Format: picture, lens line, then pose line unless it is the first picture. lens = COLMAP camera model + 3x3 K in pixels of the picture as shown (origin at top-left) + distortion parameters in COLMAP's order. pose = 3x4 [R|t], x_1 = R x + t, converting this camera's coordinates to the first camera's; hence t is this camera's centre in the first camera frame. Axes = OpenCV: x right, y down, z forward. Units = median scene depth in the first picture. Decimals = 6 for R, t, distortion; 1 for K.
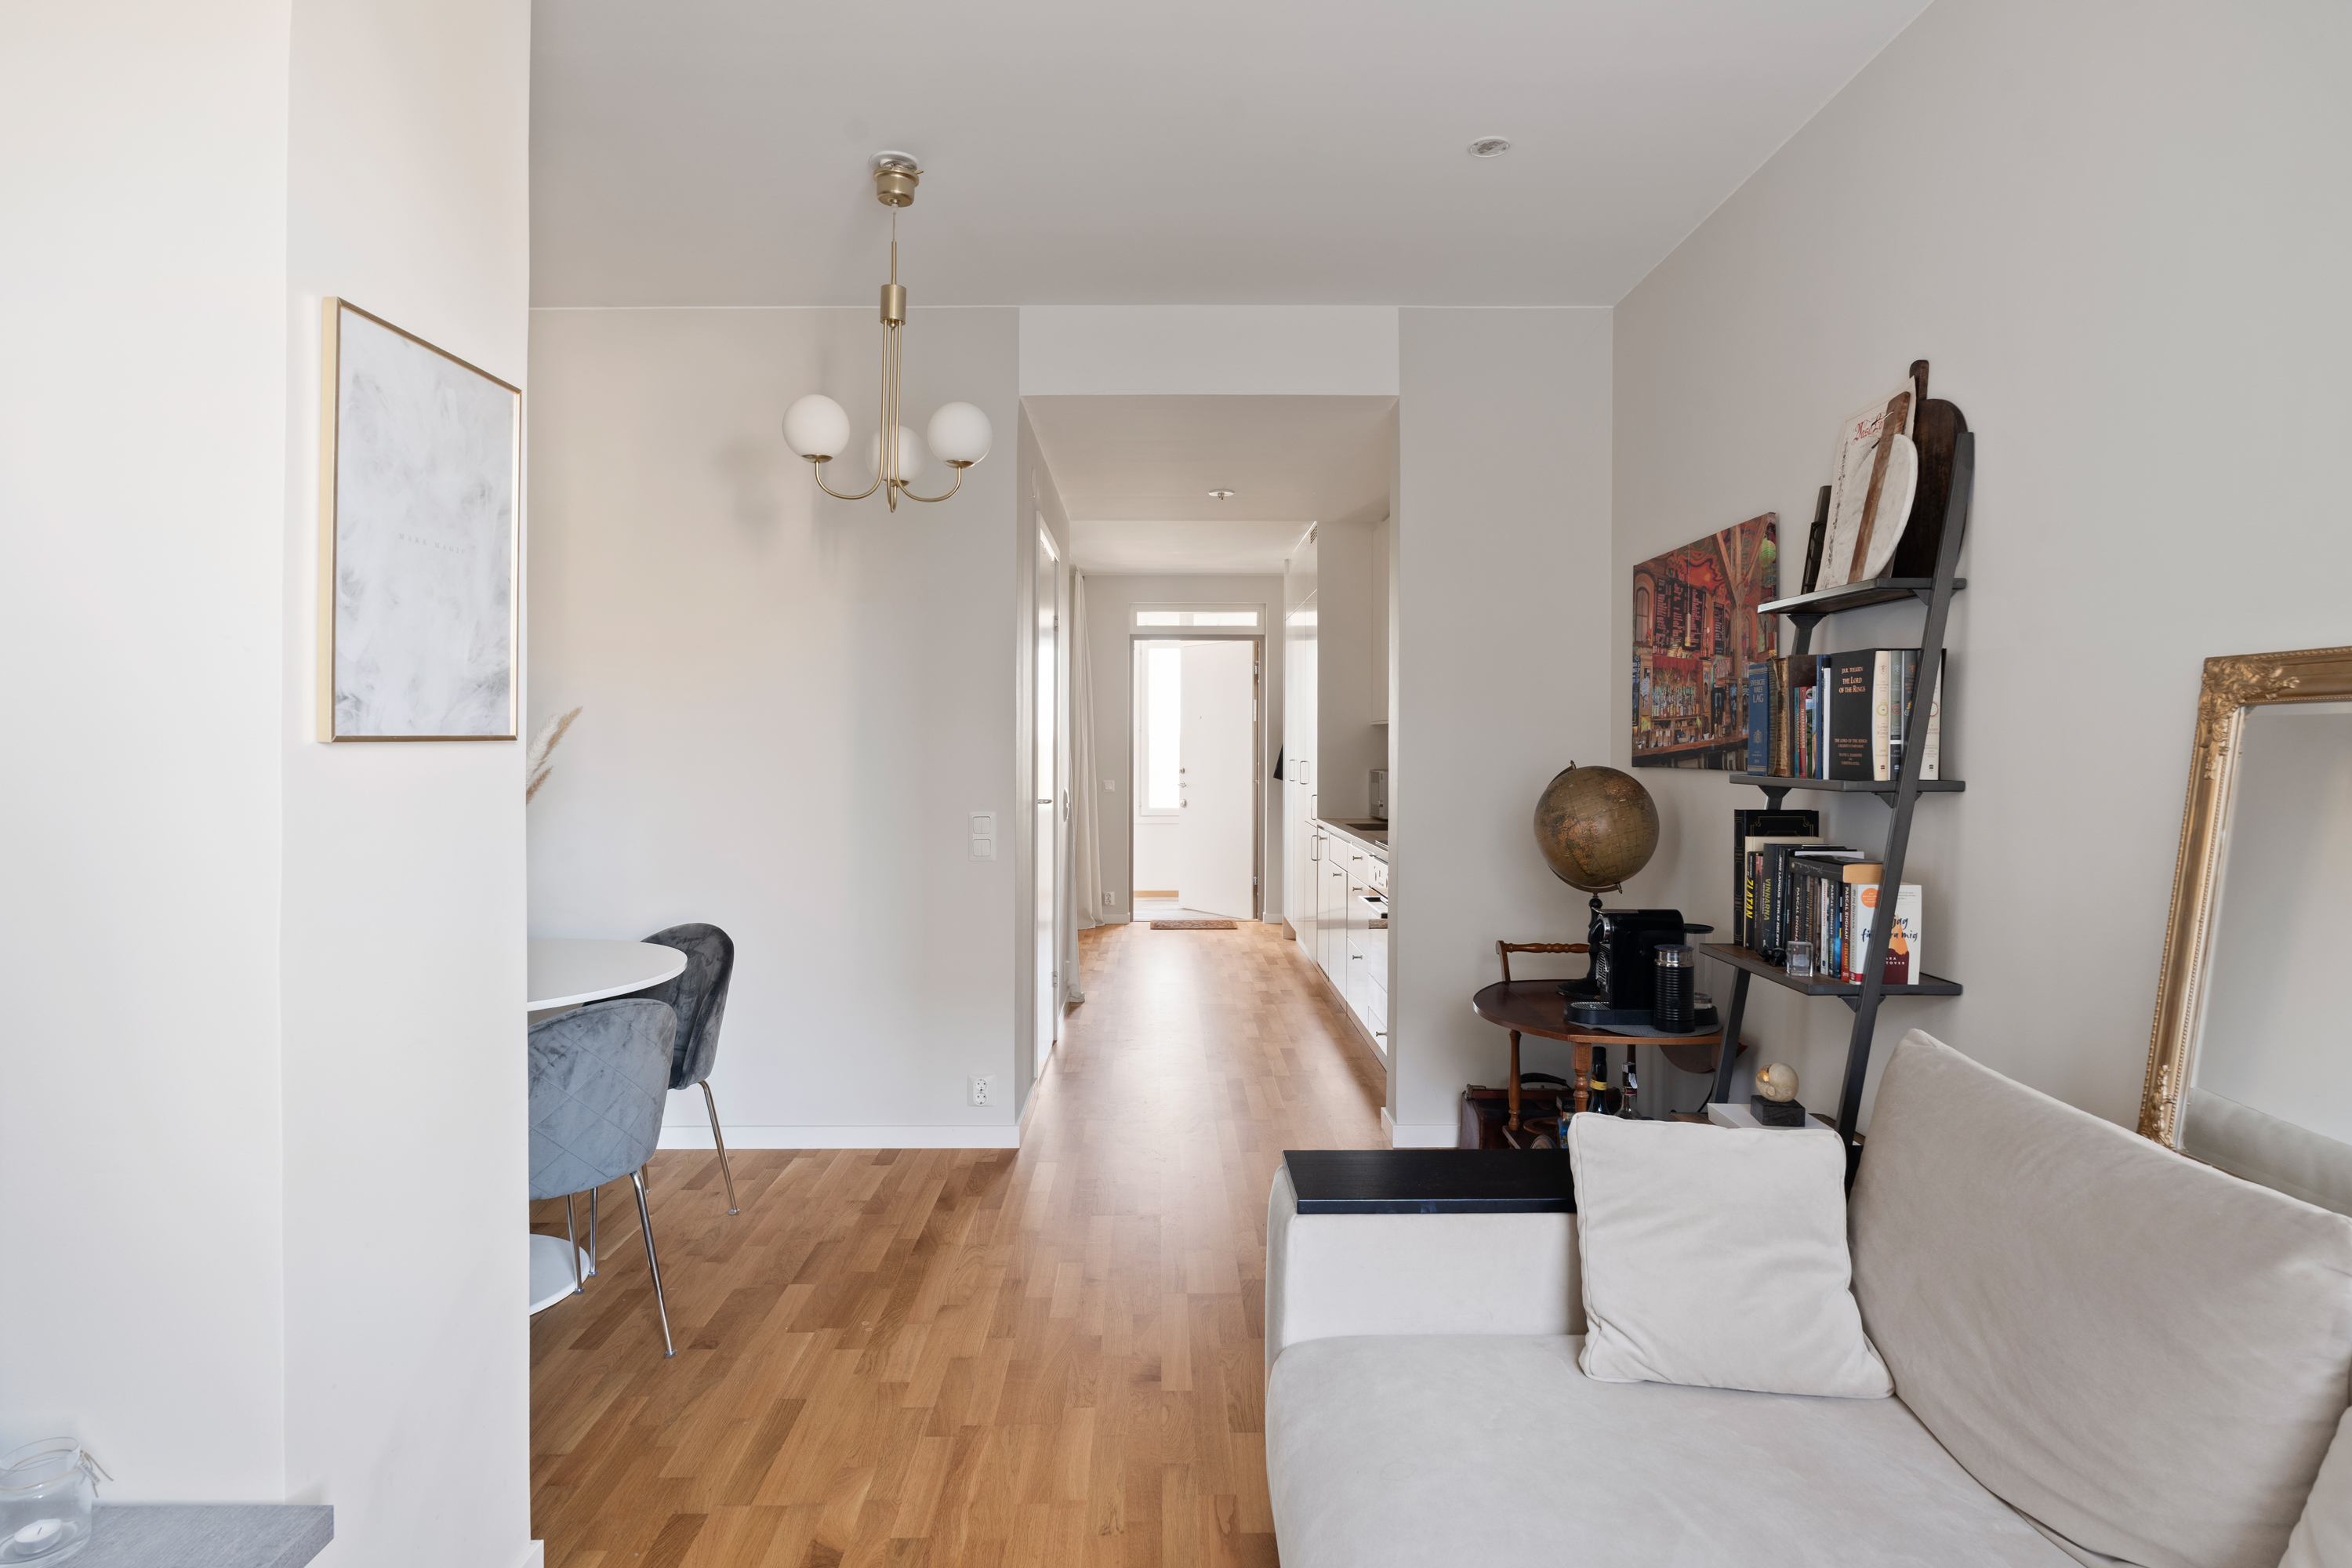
lens RADIAL K [[1286.8, 0, 1177.9], [0, 1286.8, 792.3], [0, 0, 1]] dist [-0.014110, 0.003506]
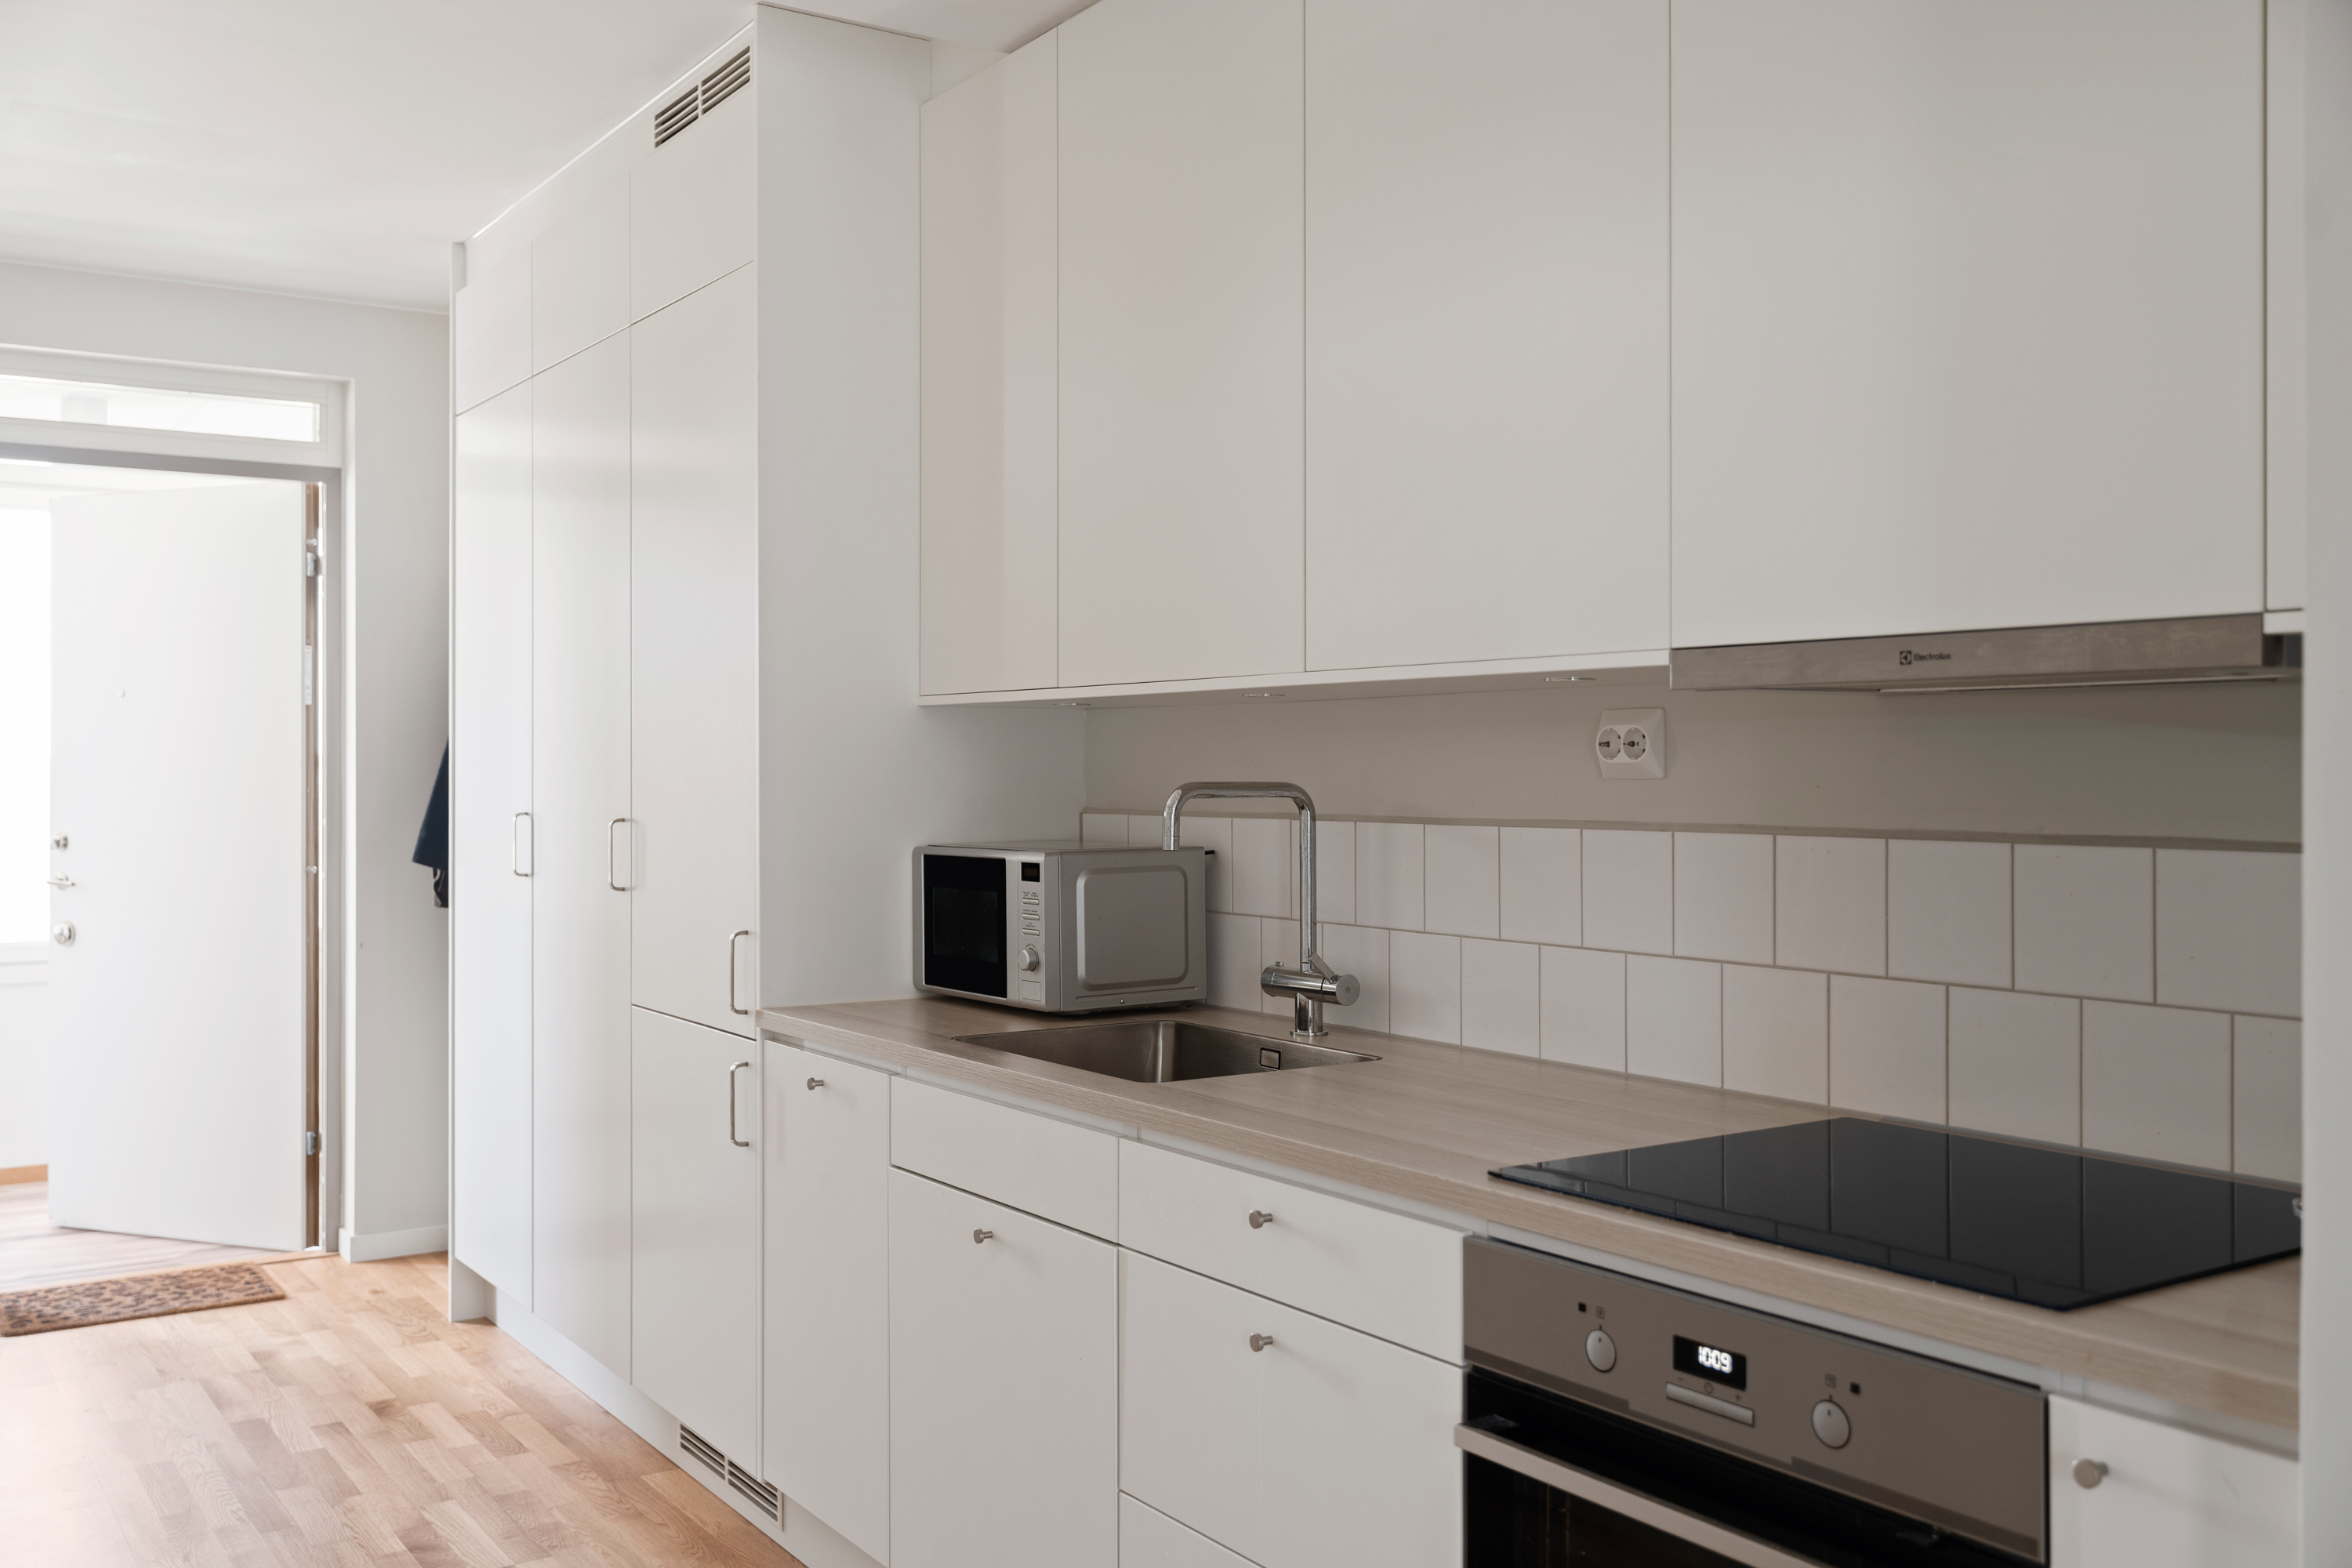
lens RADIAL K [[2062.9, 0, 1192.3], [0, 2062.9, 754.1], [0, 0, 1]] dist [-0.009833, 0.006466]
pose [[0.833065, -0.001268, 0.553174, -0.056390], [0.024621, 0.999091, -0.034789, -0.015145], [-0.552627, 0.042601, 0.832339, 0.388970]]
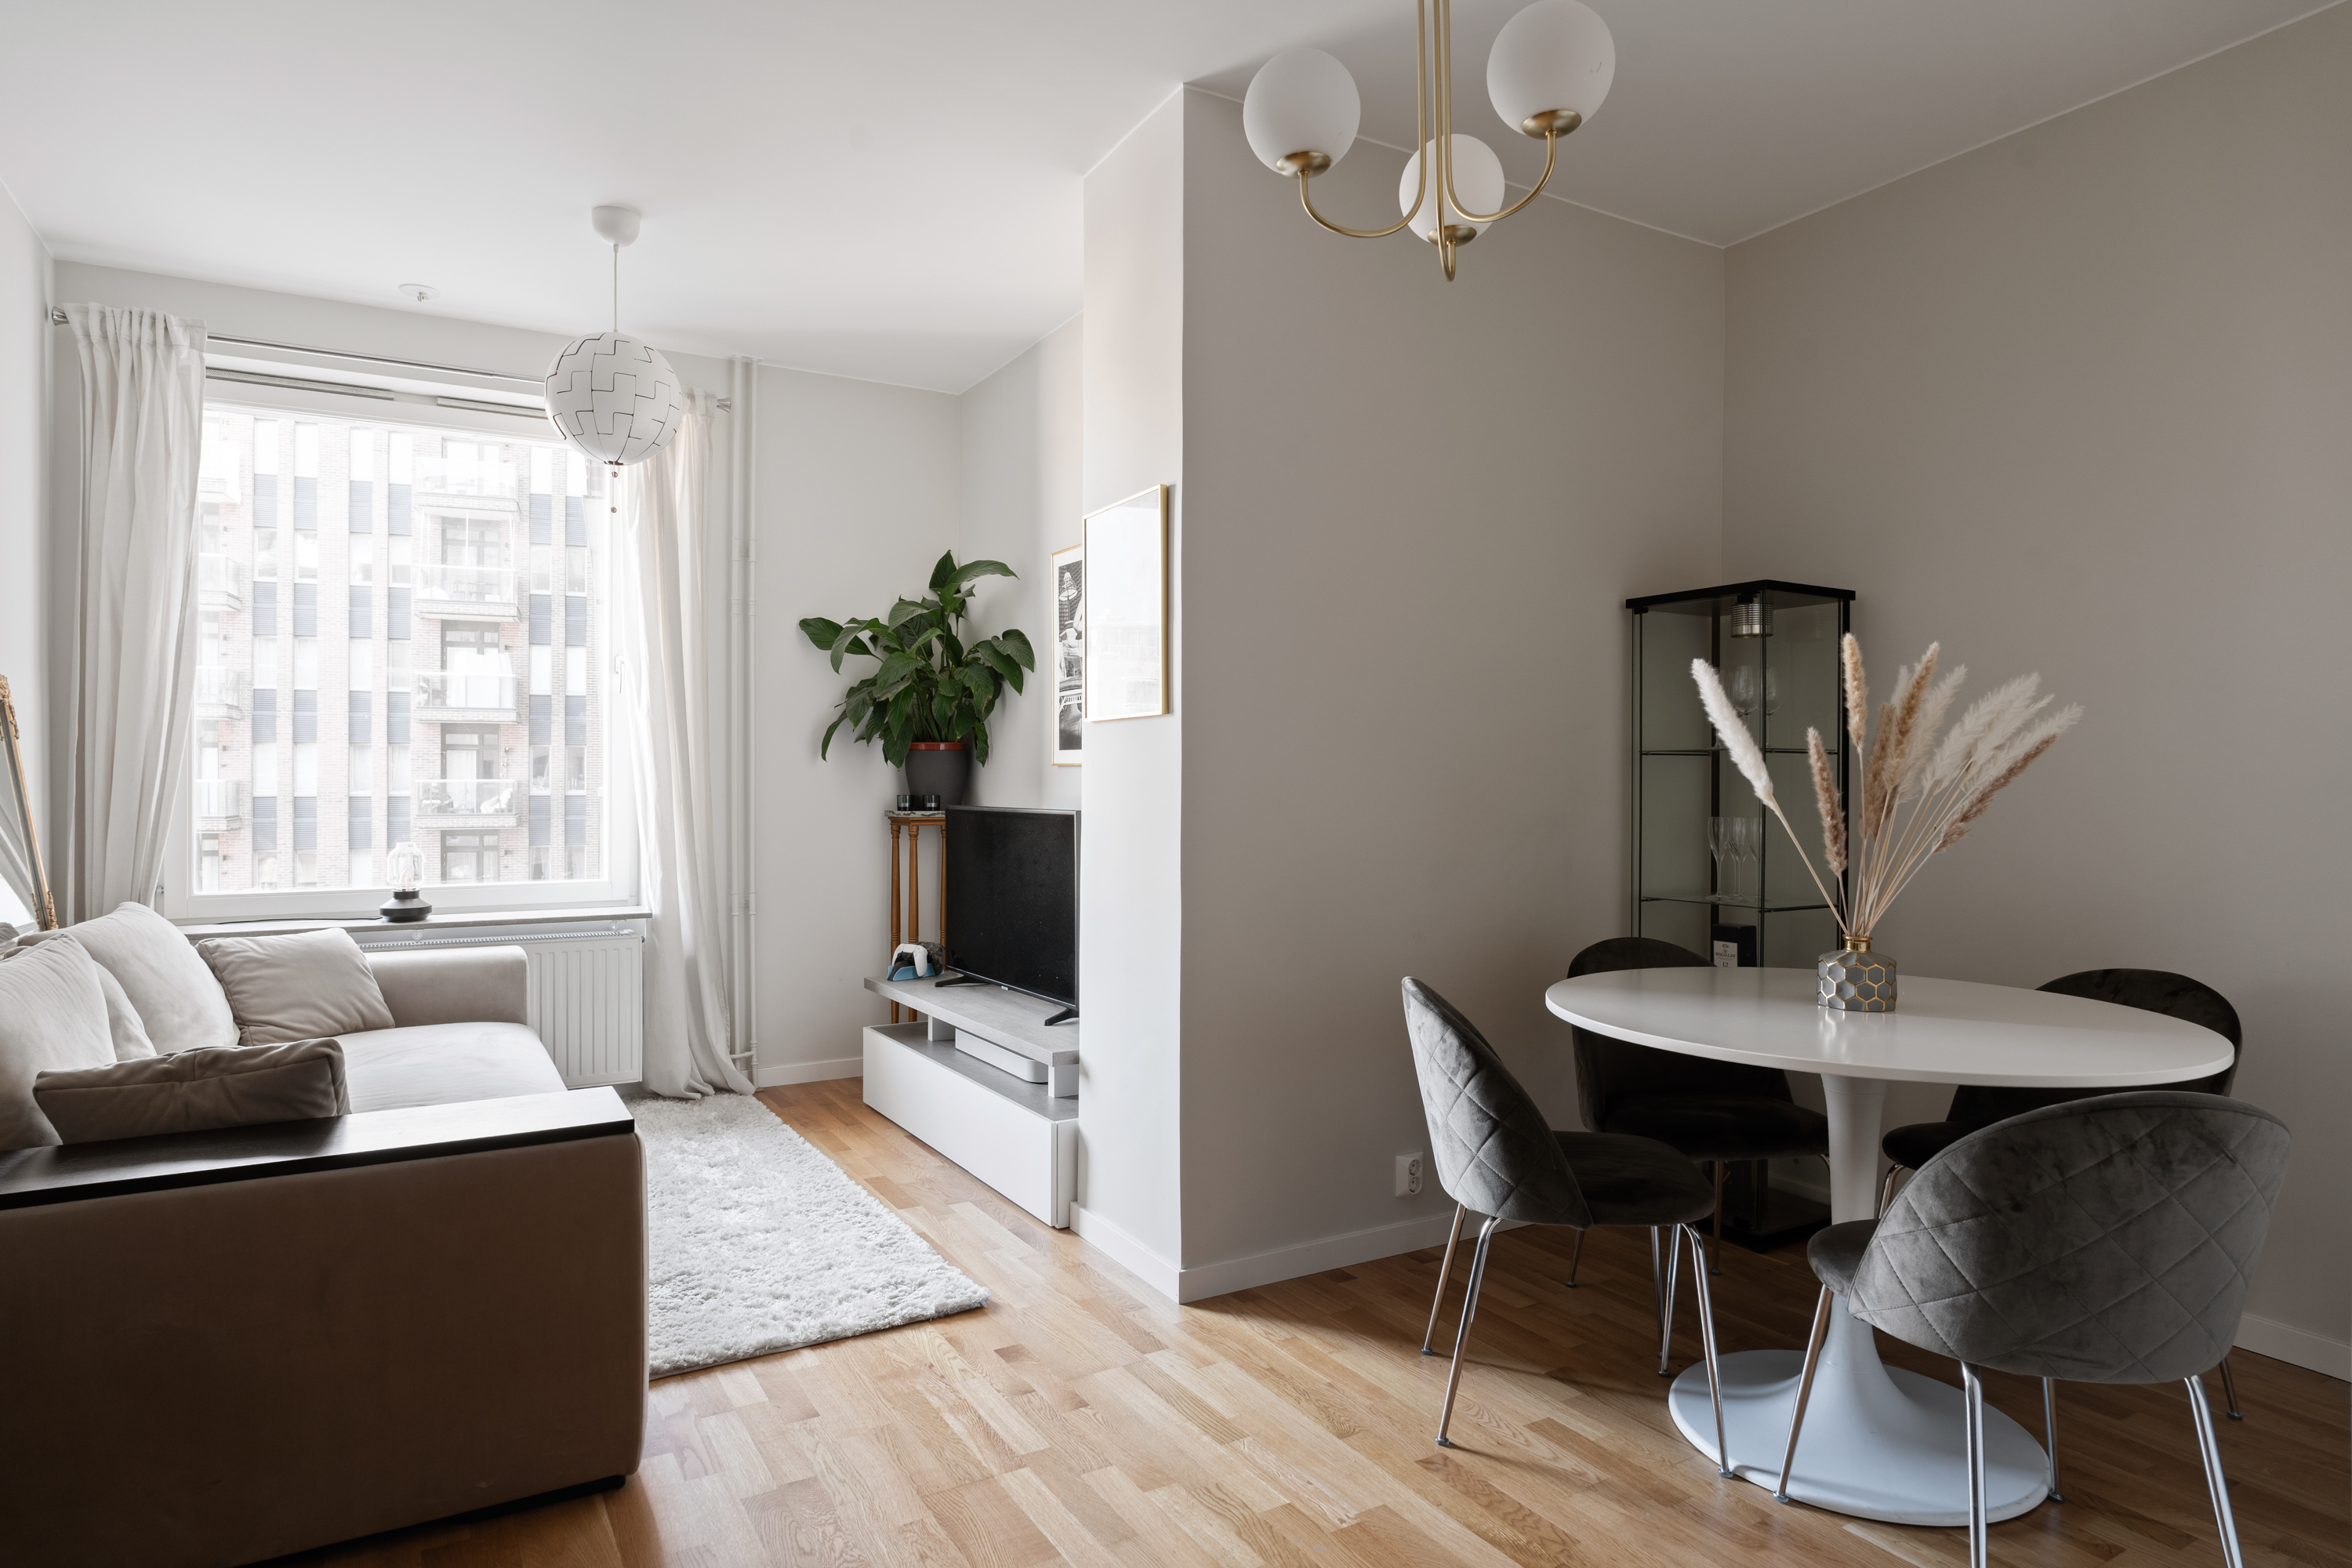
lens RADIAL K [[1328.2, 0, 1174.6], [0, 1328.2, 778.3], [0, 0, 1]] dist [-0.018087, 0.004373]
pose [[-0.867911, -0.002618, -0.496713, 0.051961], [-0.021835, 0.999221, 0.032886, -0.003660], [0.496240, 0.039388, -0.867292, 0.478703]]
